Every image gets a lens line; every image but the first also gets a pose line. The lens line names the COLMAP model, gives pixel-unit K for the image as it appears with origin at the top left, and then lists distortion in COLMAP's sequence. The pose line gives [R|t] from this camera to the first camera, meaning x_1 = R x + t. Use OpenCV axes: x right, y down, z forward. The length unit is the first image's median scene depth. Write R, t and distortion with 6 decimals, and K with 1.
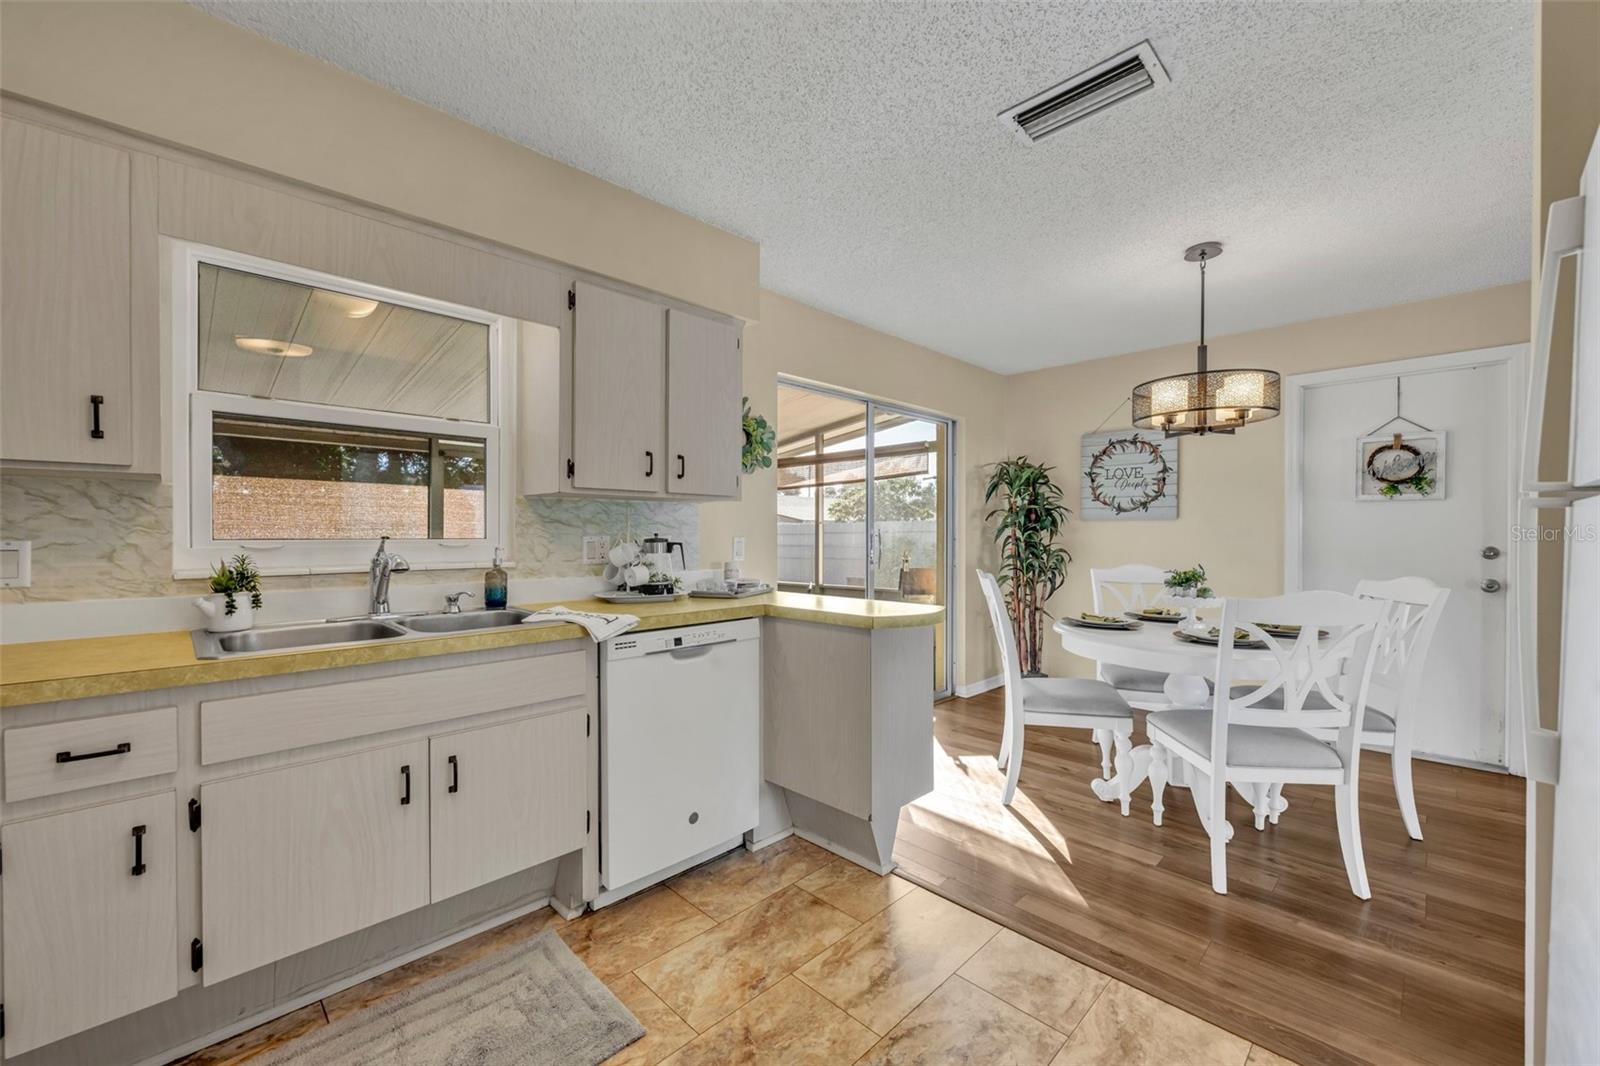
lens RADIAL K [[640.2, 0, 799.9], [0, 640.2, 536.7], [0, 0, 1]] dist [-0.000723, -0.000037]
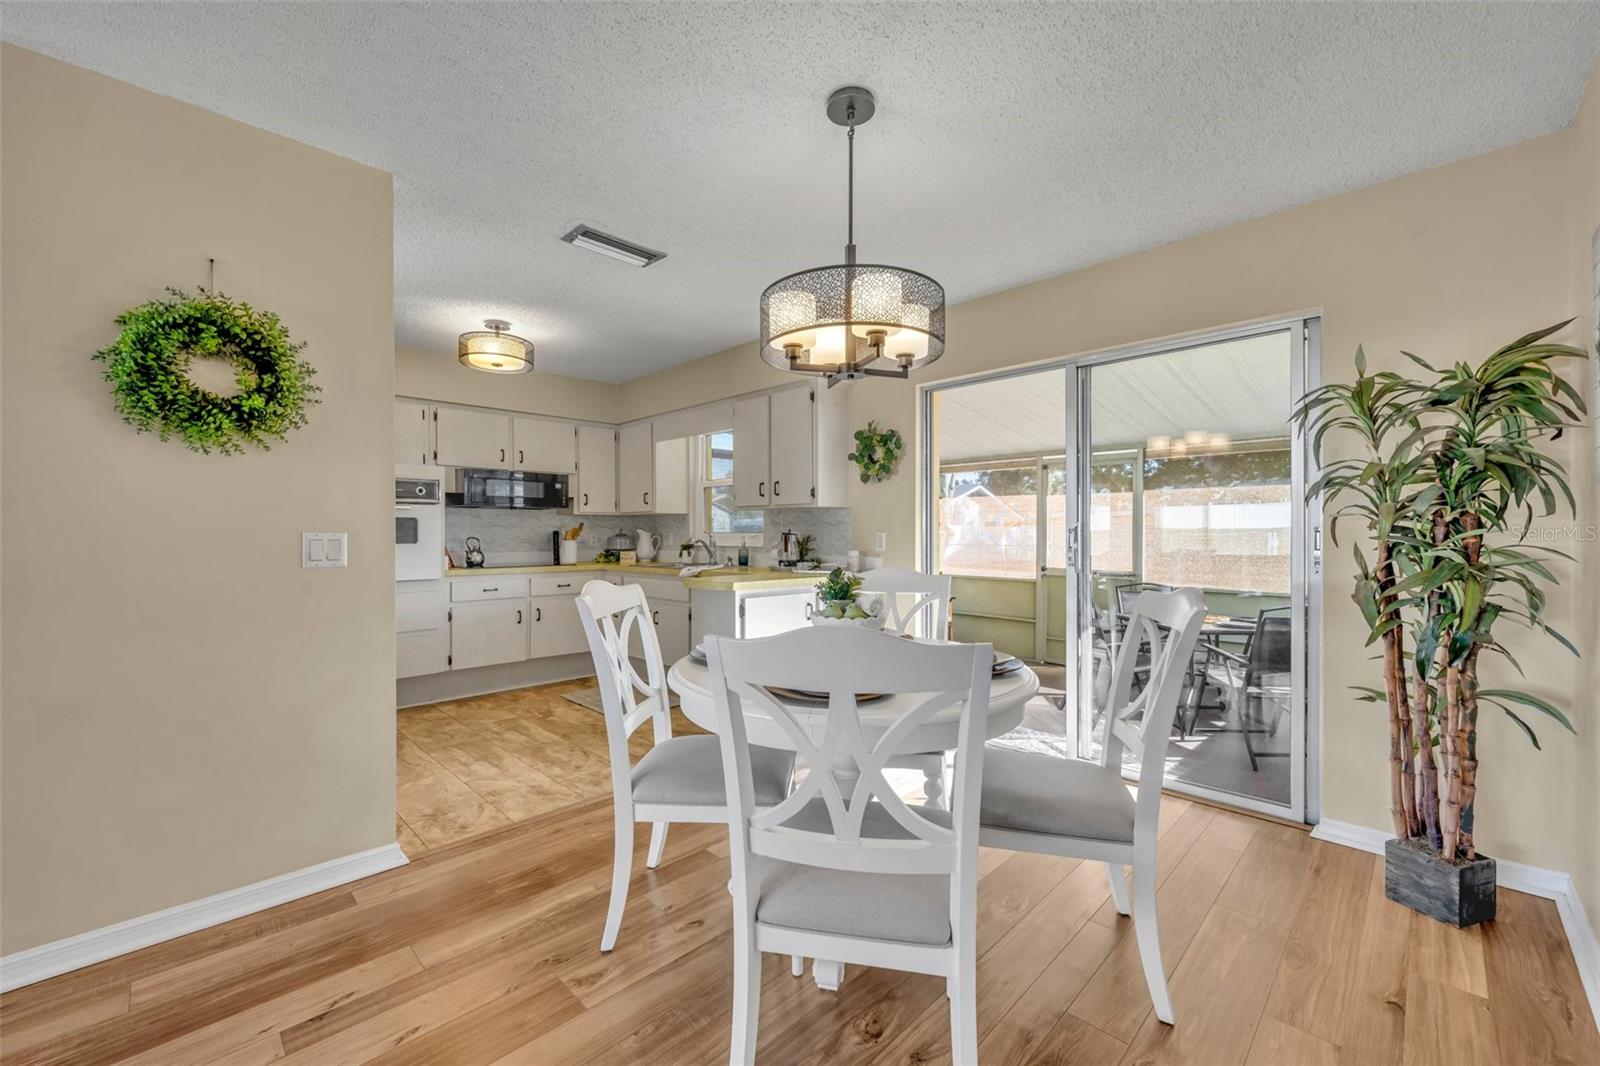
lens RADIAL K [[640.2, 0, 796.5], [0, 640.2, 535.7], [0, 0, 1]] dist [-0.000723, -0.000037]
pose [[0.005867, 0.002391, -0.999980, 1.480321], [-0.004739, 0.999986, 0.002363, 0.006853], [0.999972, 0.004726, 0.005878, 1.062485]]
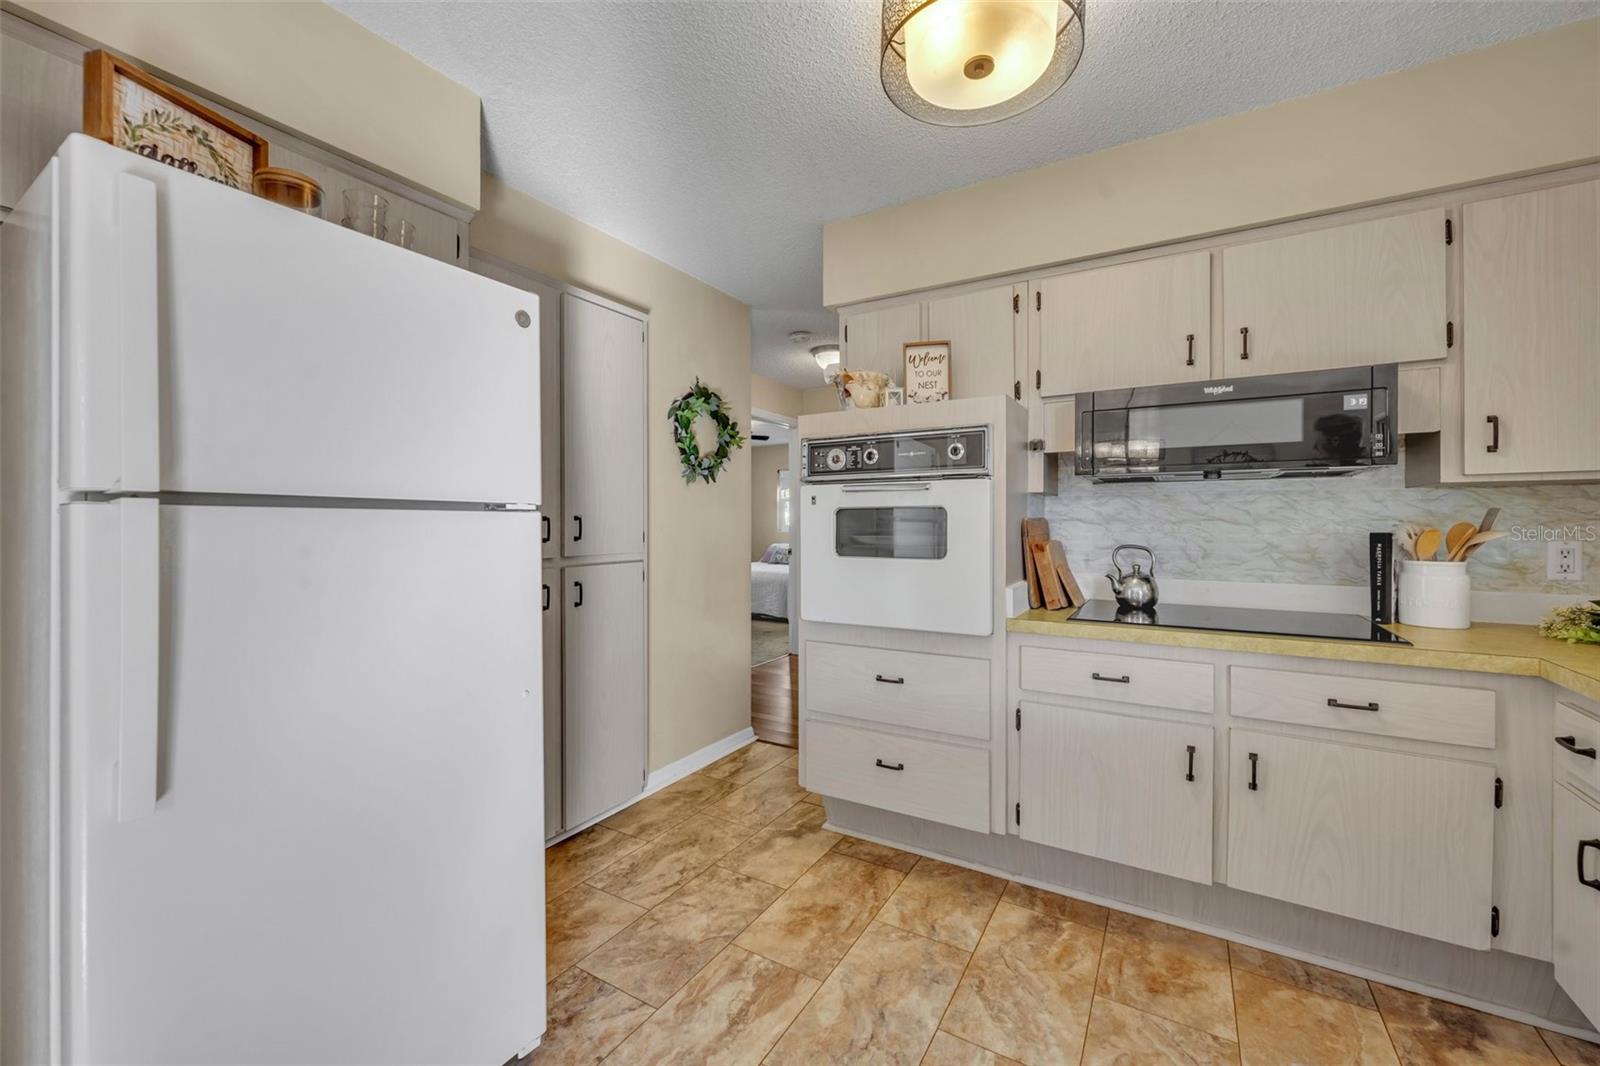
lens RADIAL K [[640.2, 0, 798.4], [0, 640.2, 522.4], [0, 0, 1]] dist [-0.000723, -0.000037]
pose [[-0.968862, -0.000707, -0.247599, 0.191927], [-0.002013, 0.999985, 0.005022, -0.015102], [0.247591, 0.005364, -0.968850, 0.836357]]
